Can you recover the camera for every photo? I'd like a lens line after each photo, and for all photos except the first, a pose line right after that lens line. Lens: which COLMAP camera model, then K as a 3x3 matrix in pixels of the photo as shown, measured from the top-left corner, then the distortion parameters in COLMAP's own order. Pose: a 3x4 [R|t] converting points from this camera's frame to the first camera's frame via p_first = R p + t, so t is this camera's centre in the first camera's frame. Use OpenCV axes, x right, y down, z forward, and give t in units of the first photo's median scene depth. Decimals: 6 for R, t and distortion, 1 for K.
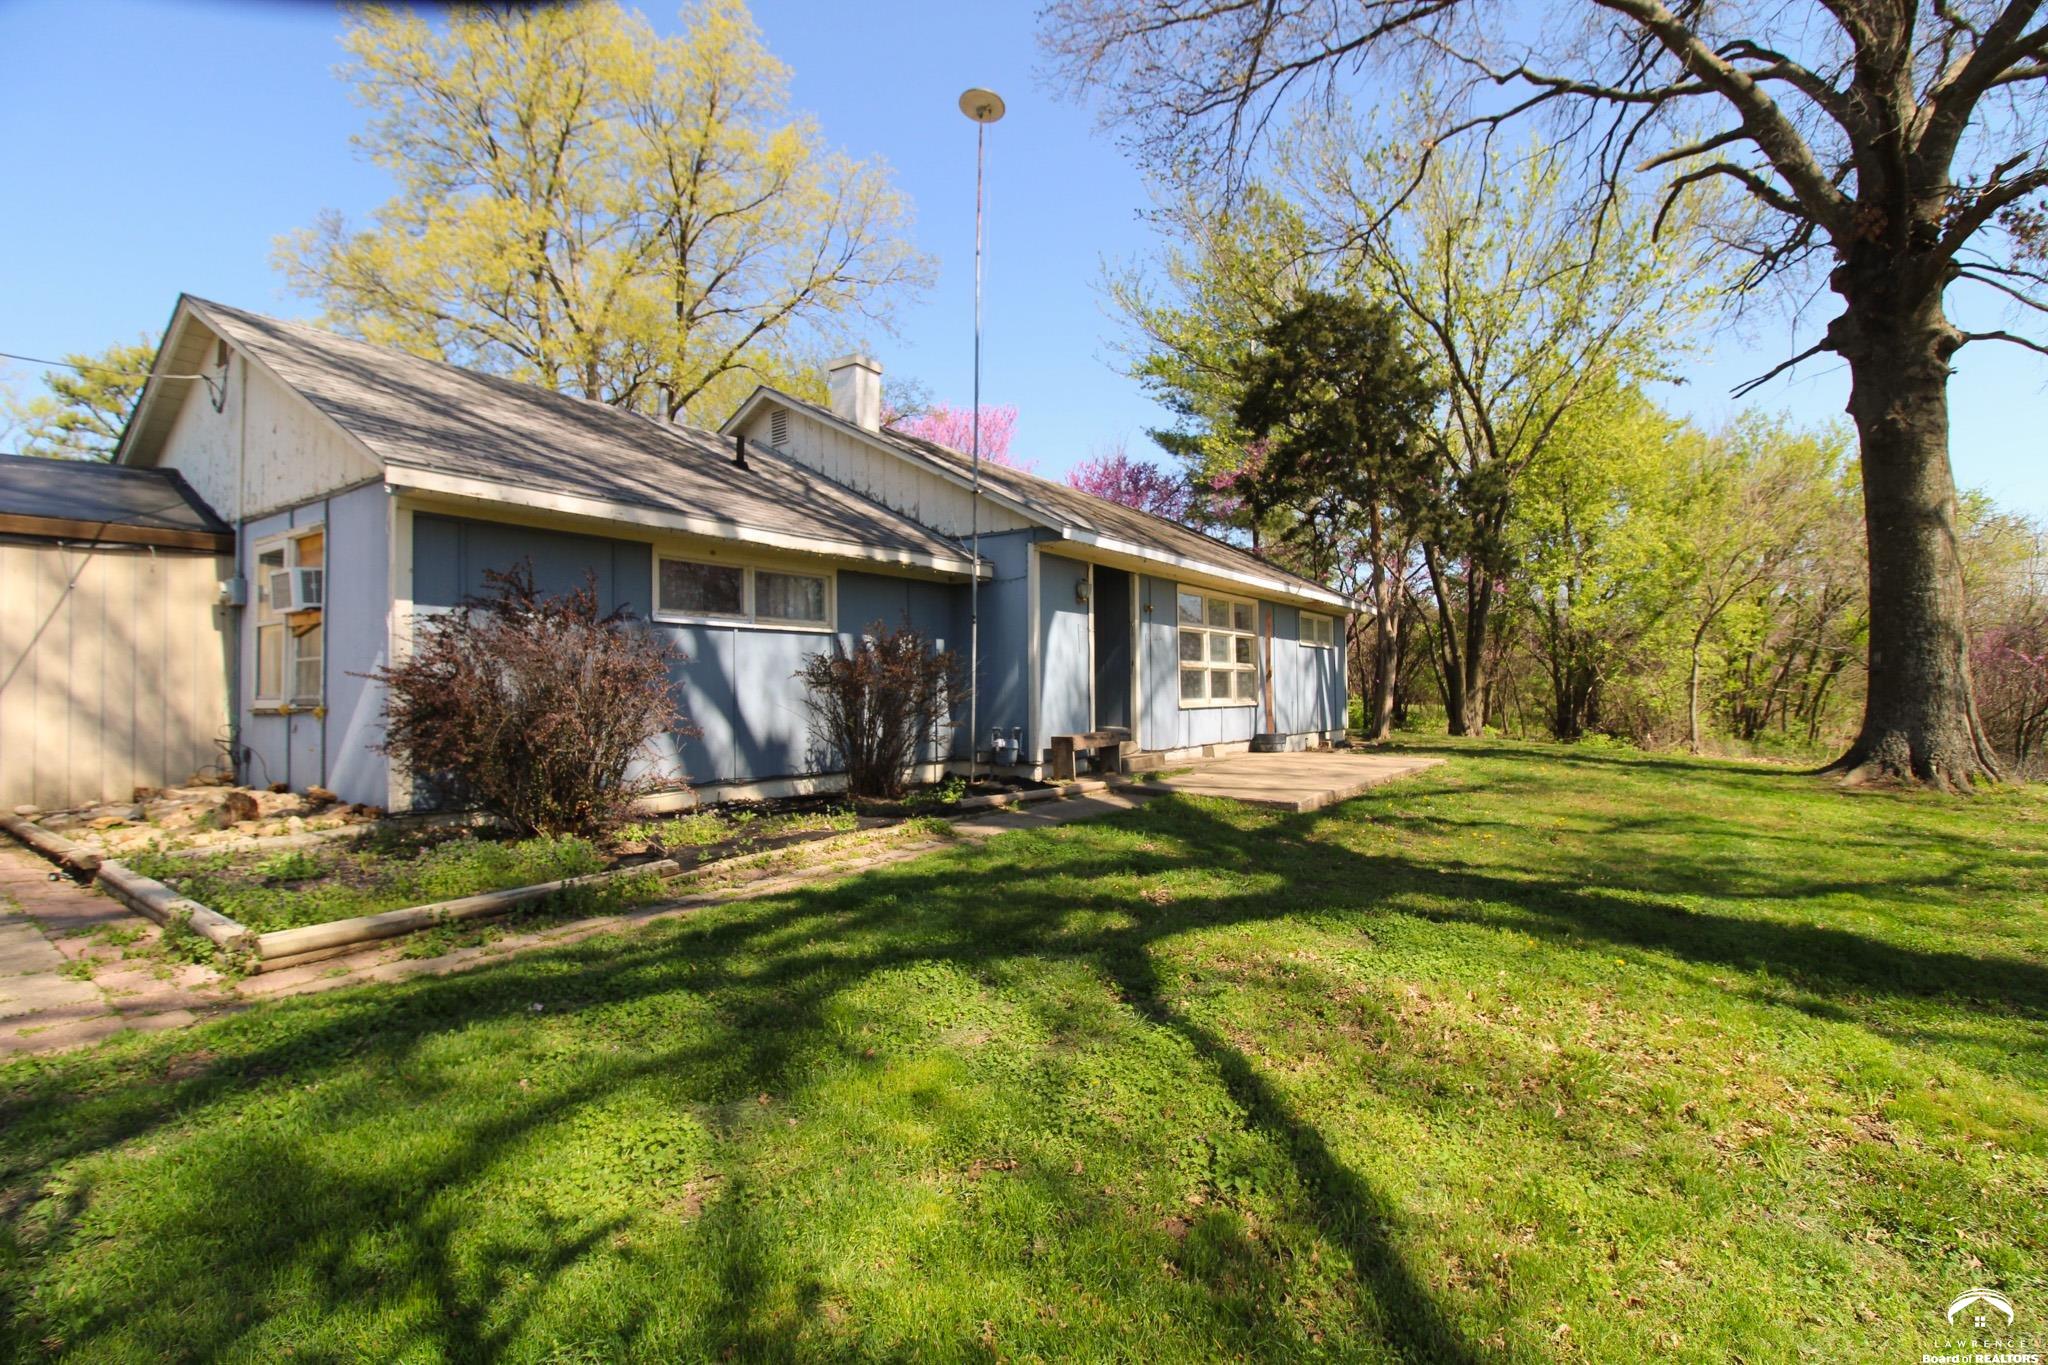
lens RADIAL K [[942.9, 0, 1025.1], [0, 942.9, 675.5], [0, 0, 1]] dist [0.000174, -0.001761]
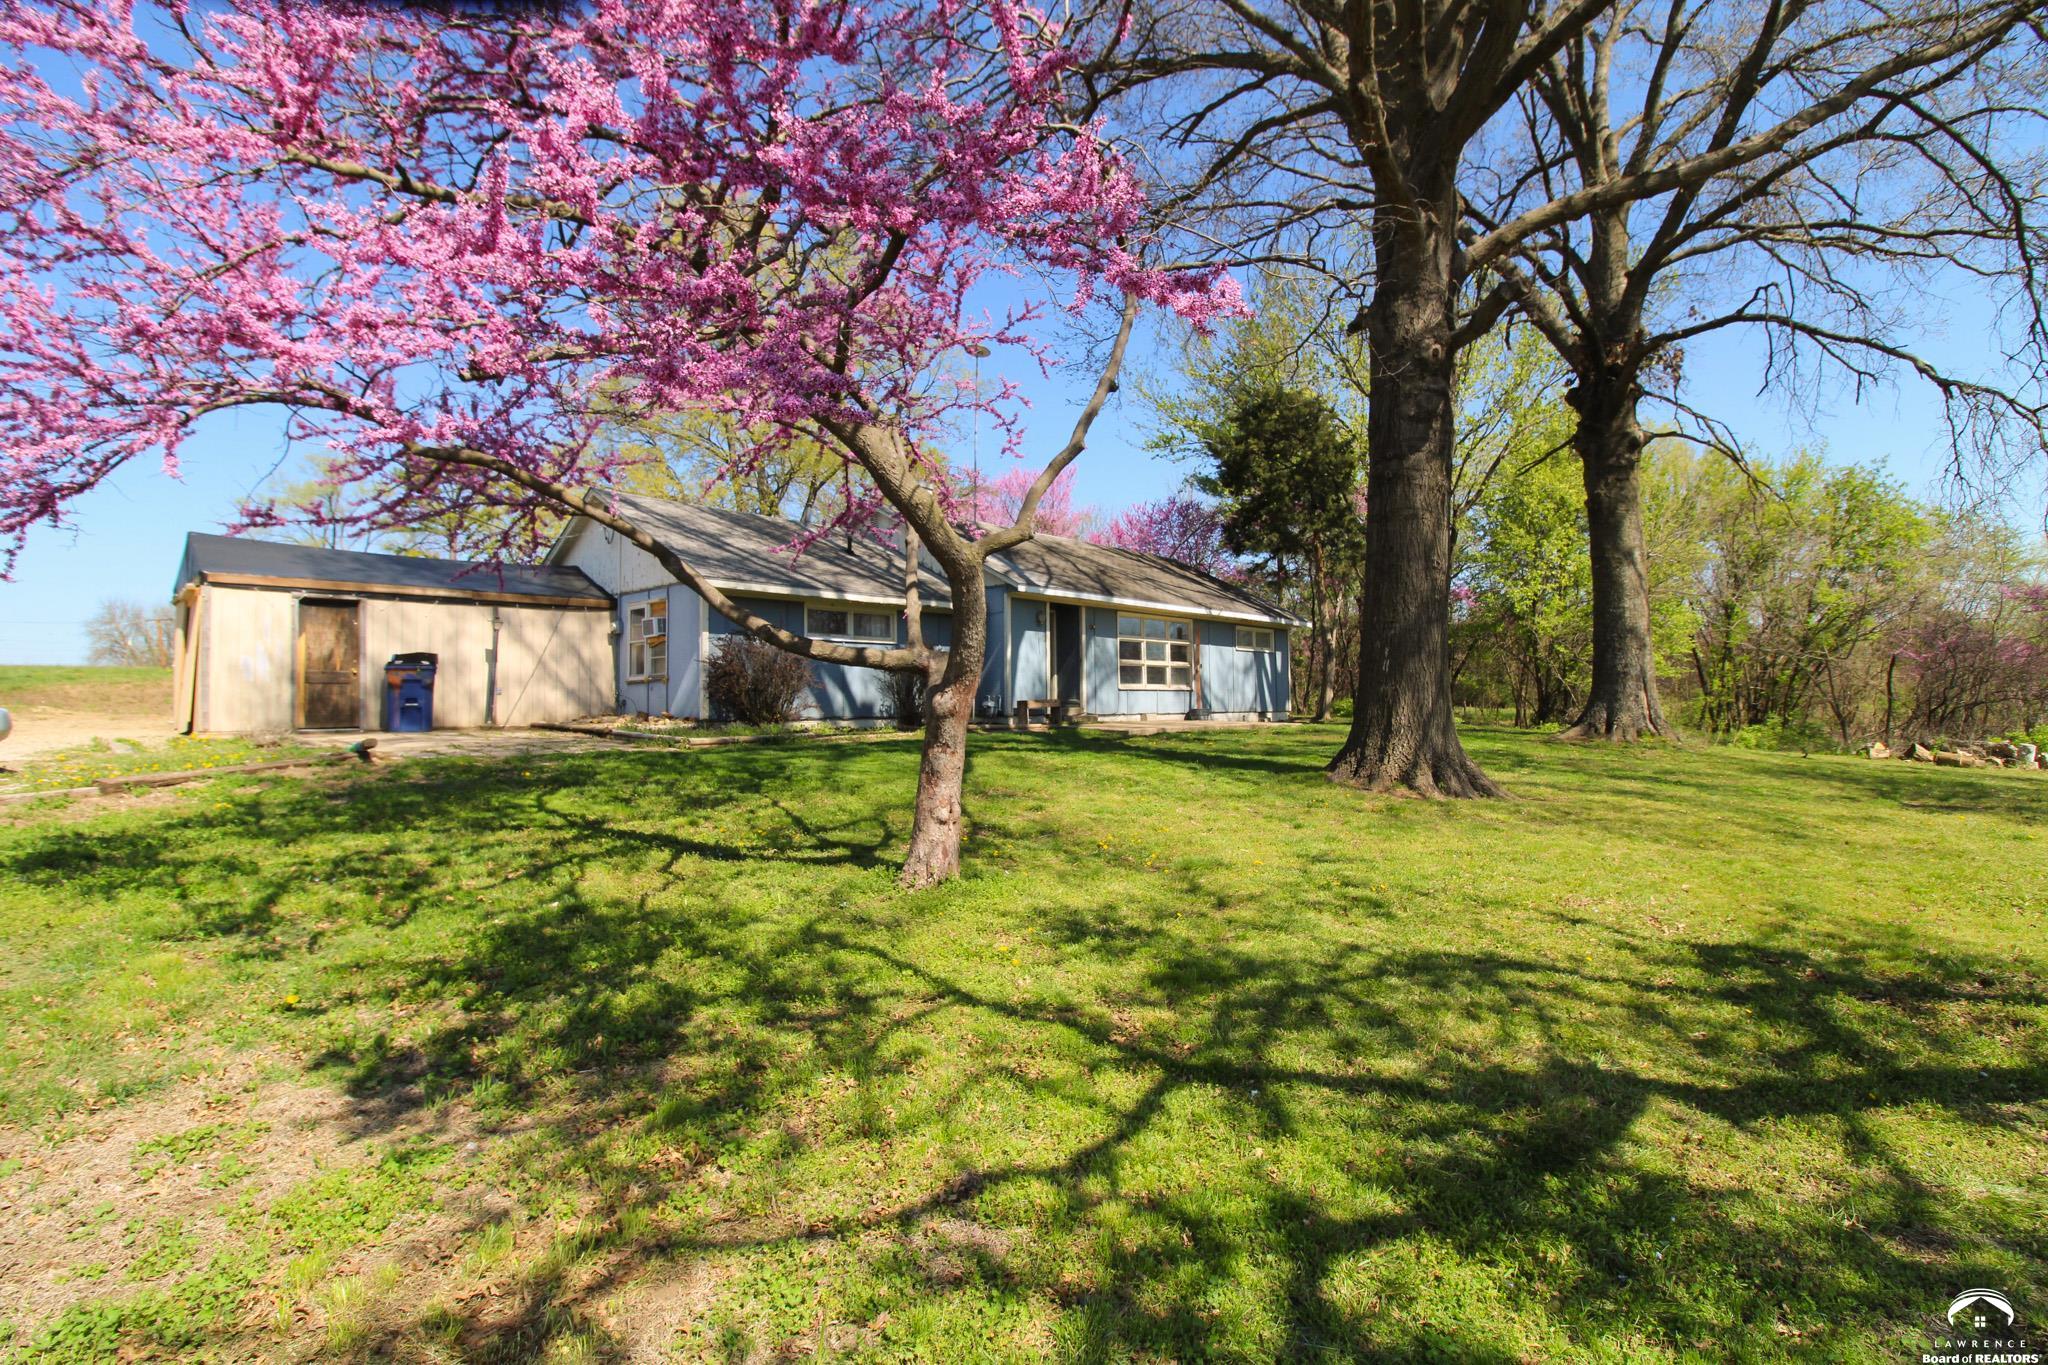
lens RADIAL K [[942.9, 0, 1023.4], [0, 942.9, 685.1], [0, 0, 1]] dist [0.000174, -0.001761]
pose [[0.991165, -0.005436, -0.132520, 0.228457], [0.004796, 0.999975, -0.005148, 0.036858], [0.132545, 0.004467, 0.991167, -0.640277]]
